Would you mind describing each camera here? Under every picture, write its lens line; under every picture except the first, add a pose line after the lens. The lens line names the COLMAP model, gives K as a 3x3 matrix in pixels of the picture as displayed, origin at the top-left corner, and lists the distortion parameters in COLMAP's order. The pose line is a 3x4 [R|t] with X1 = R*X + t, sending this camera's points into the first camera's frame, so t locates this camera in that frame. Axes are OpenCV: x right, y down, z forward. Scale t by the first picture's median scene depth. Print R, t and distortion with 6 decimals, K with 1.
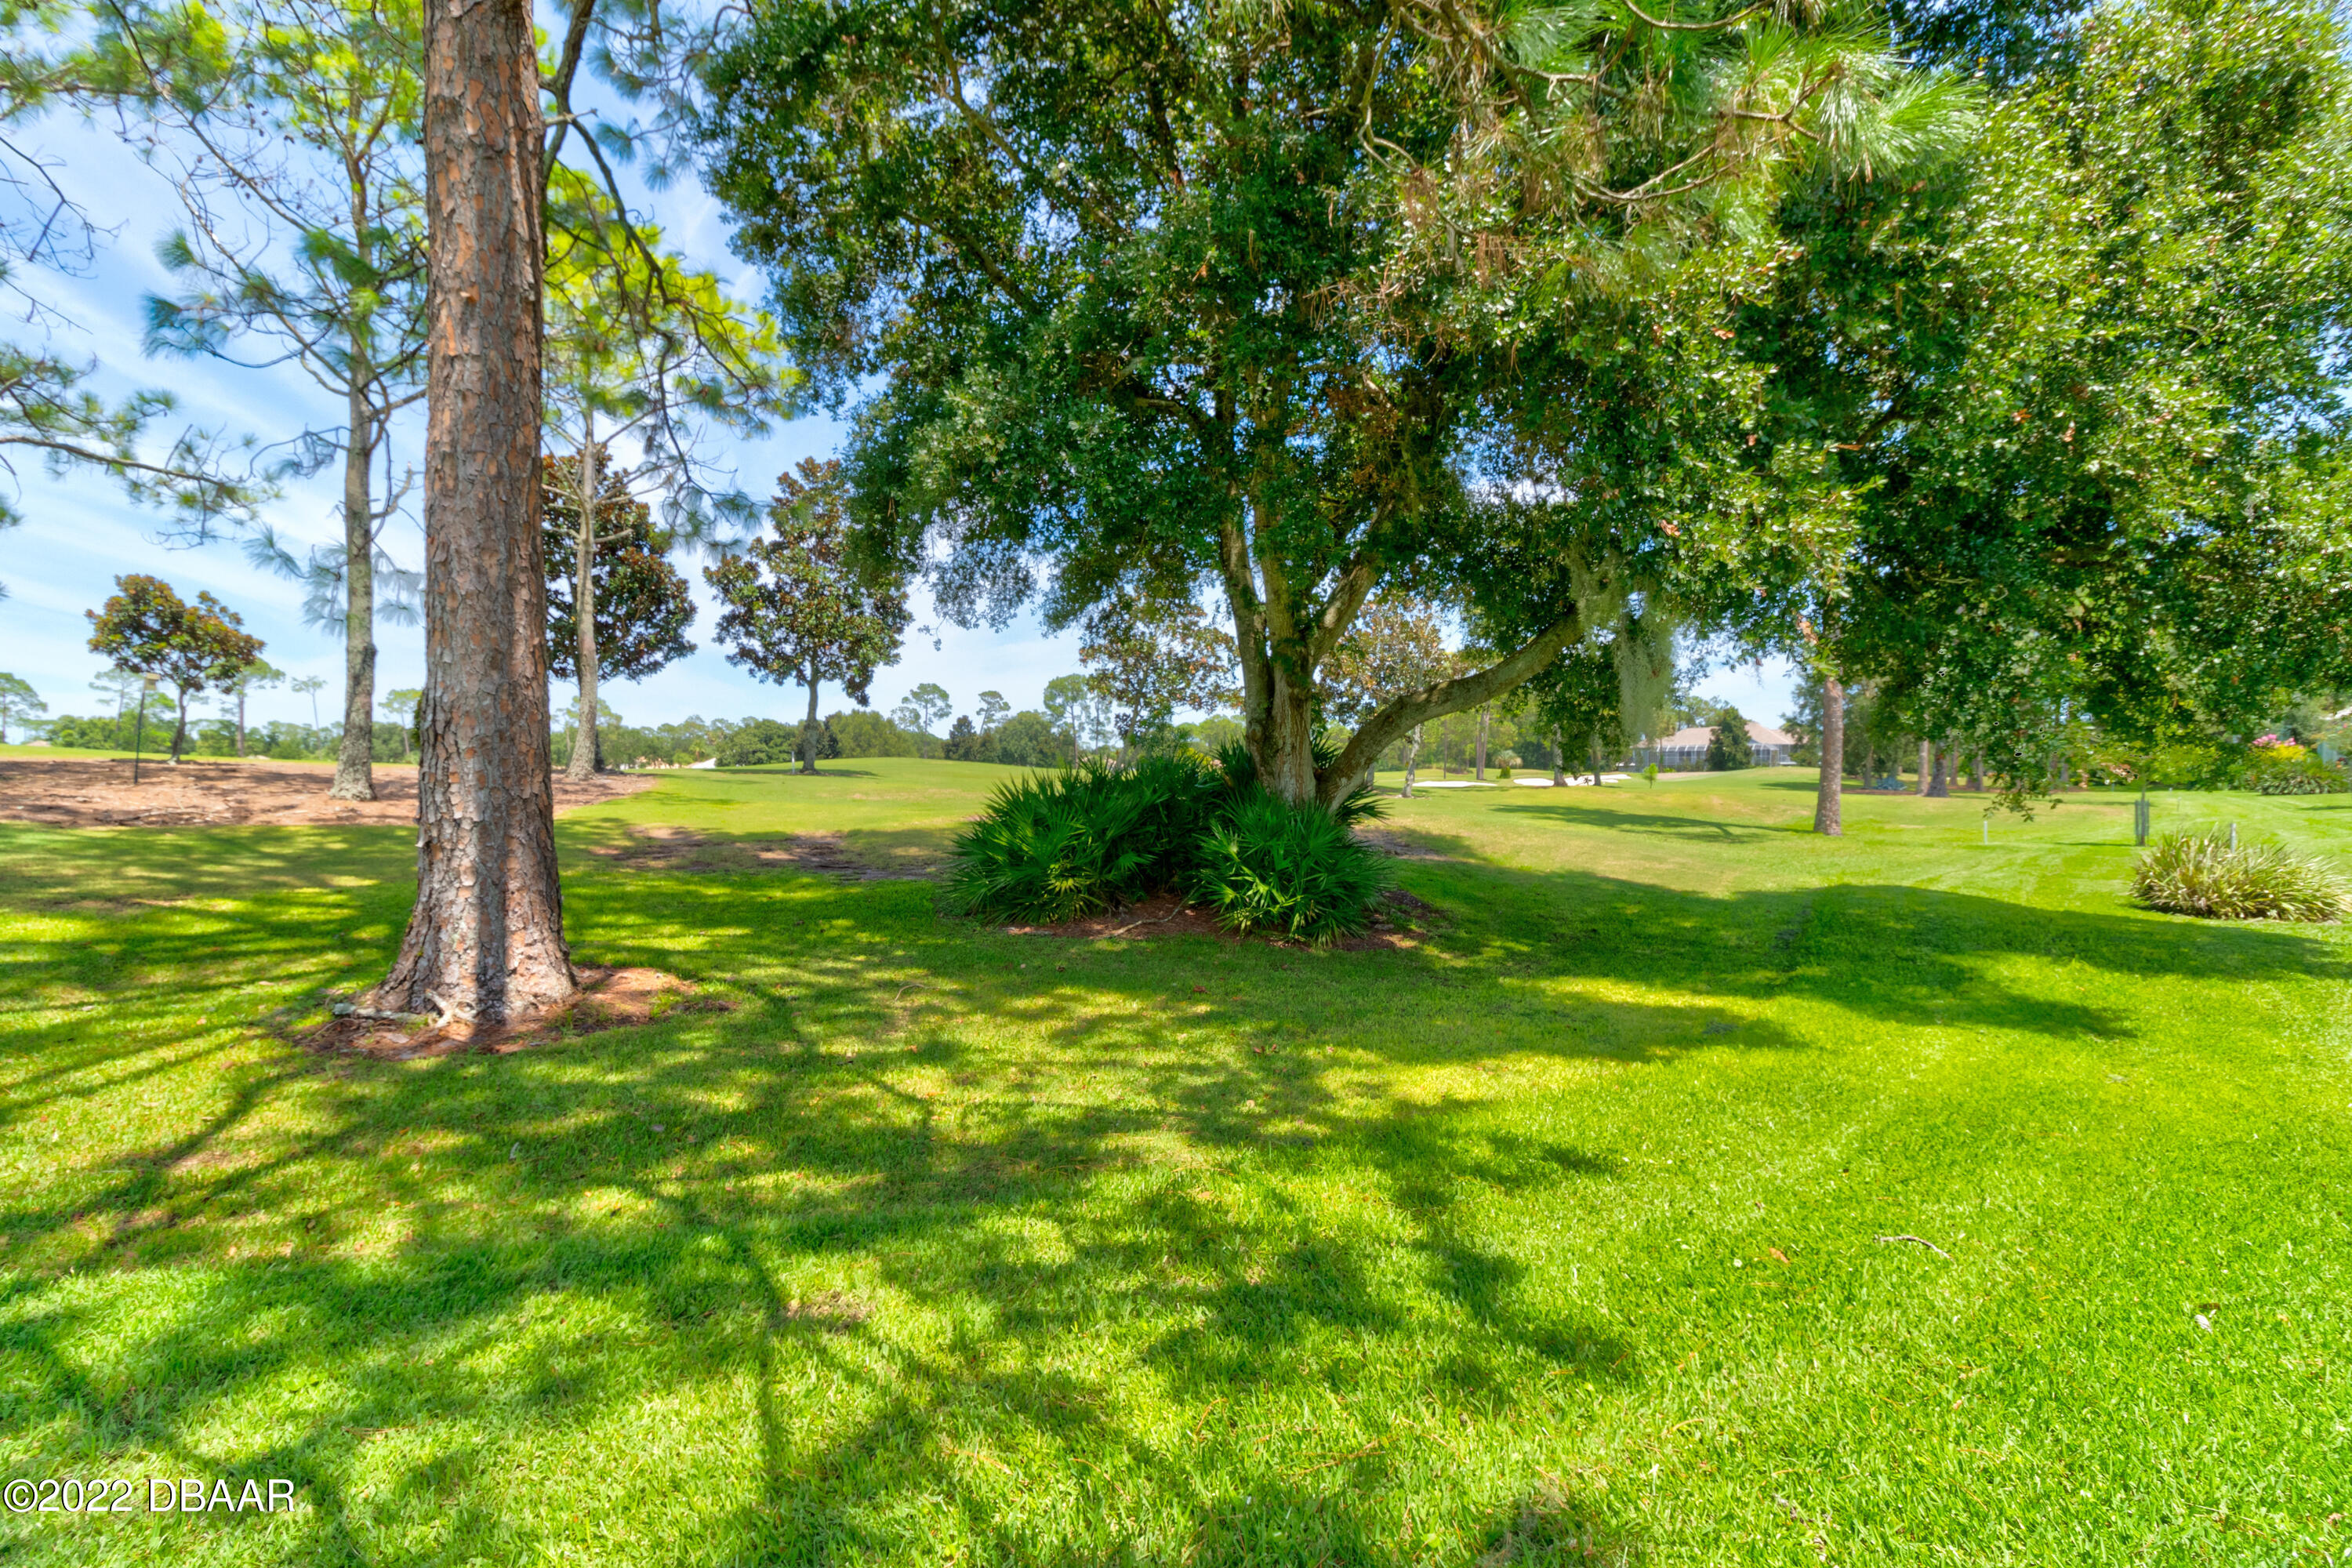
lens RADIAL K [[1096.2, 0, 1176.7], [0, 1096.2, 785.3], [0, 0, 1]] dist [-0.001970, -0.000941]
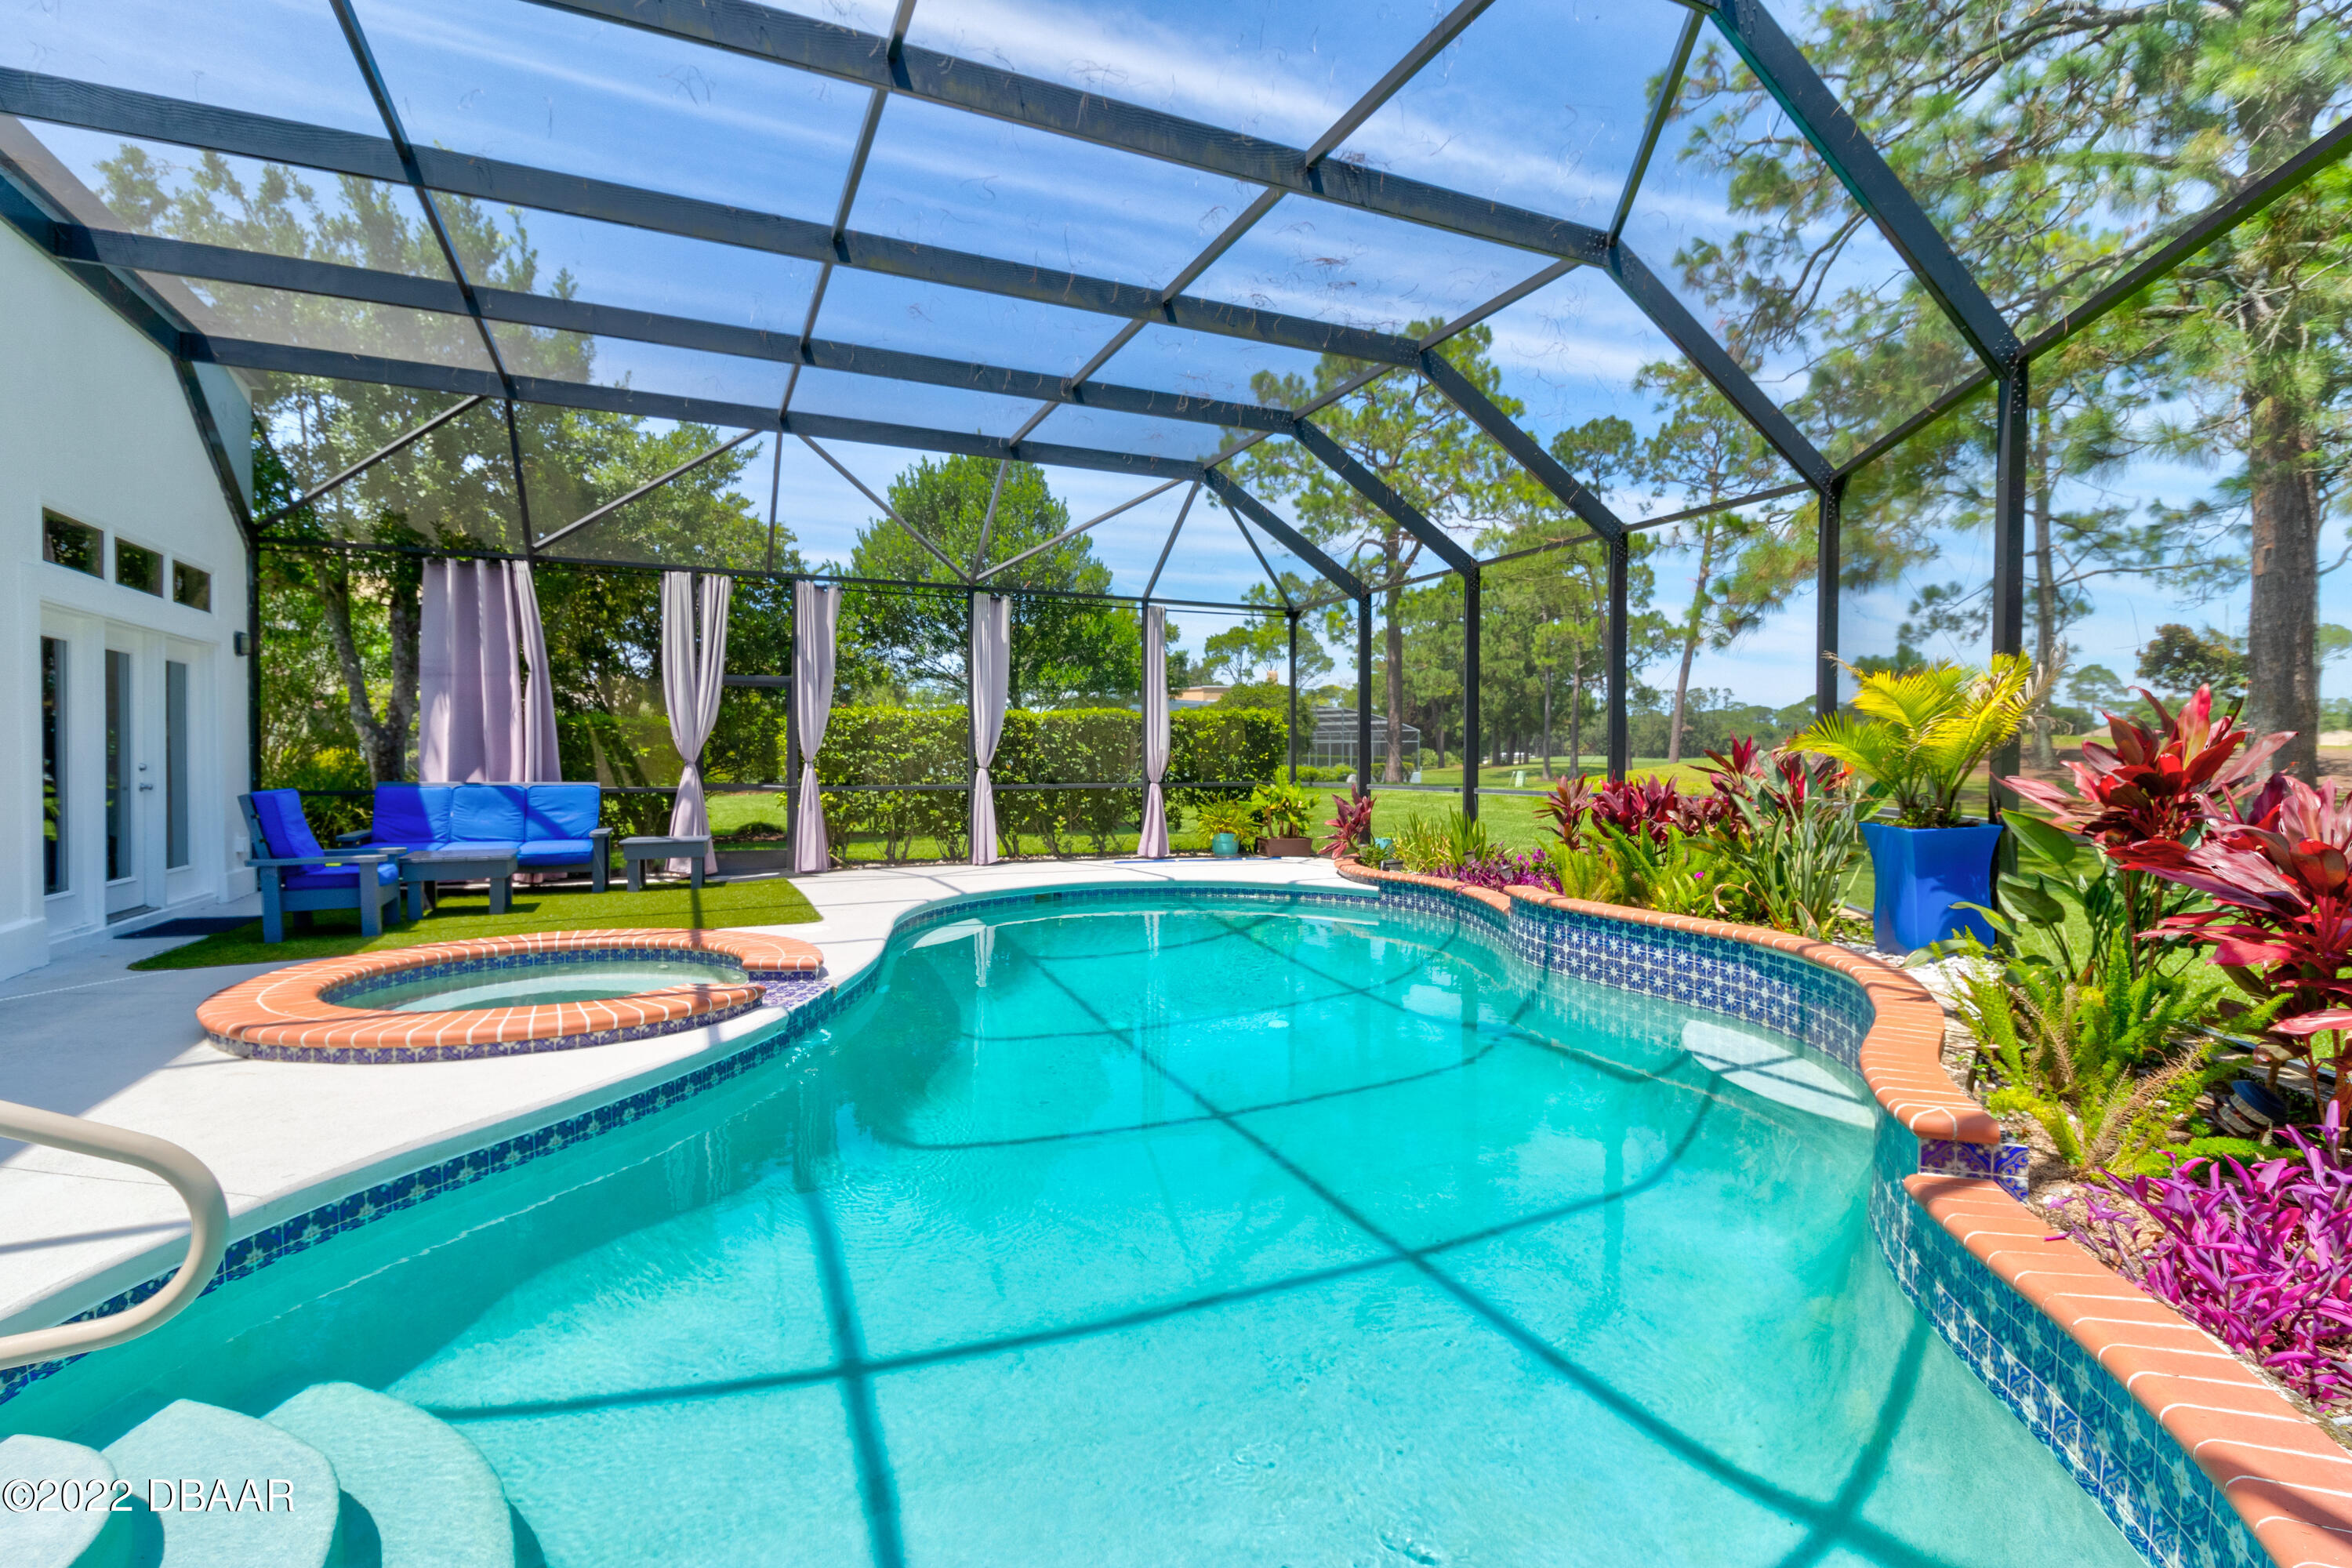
lens RADIAL K [[1096.2, 0, 1164.4], [0, 1096.2, 778.6], [0, 0, 1]] dist [-0.001970, -0.000941]
pose [[0.044584, 0.005683, -0.998989, 0.508673], [0.012746, 0.999899, 0.006257, -0.004847], [0.998924, -0.013012, 0.044508, -0.464379]]
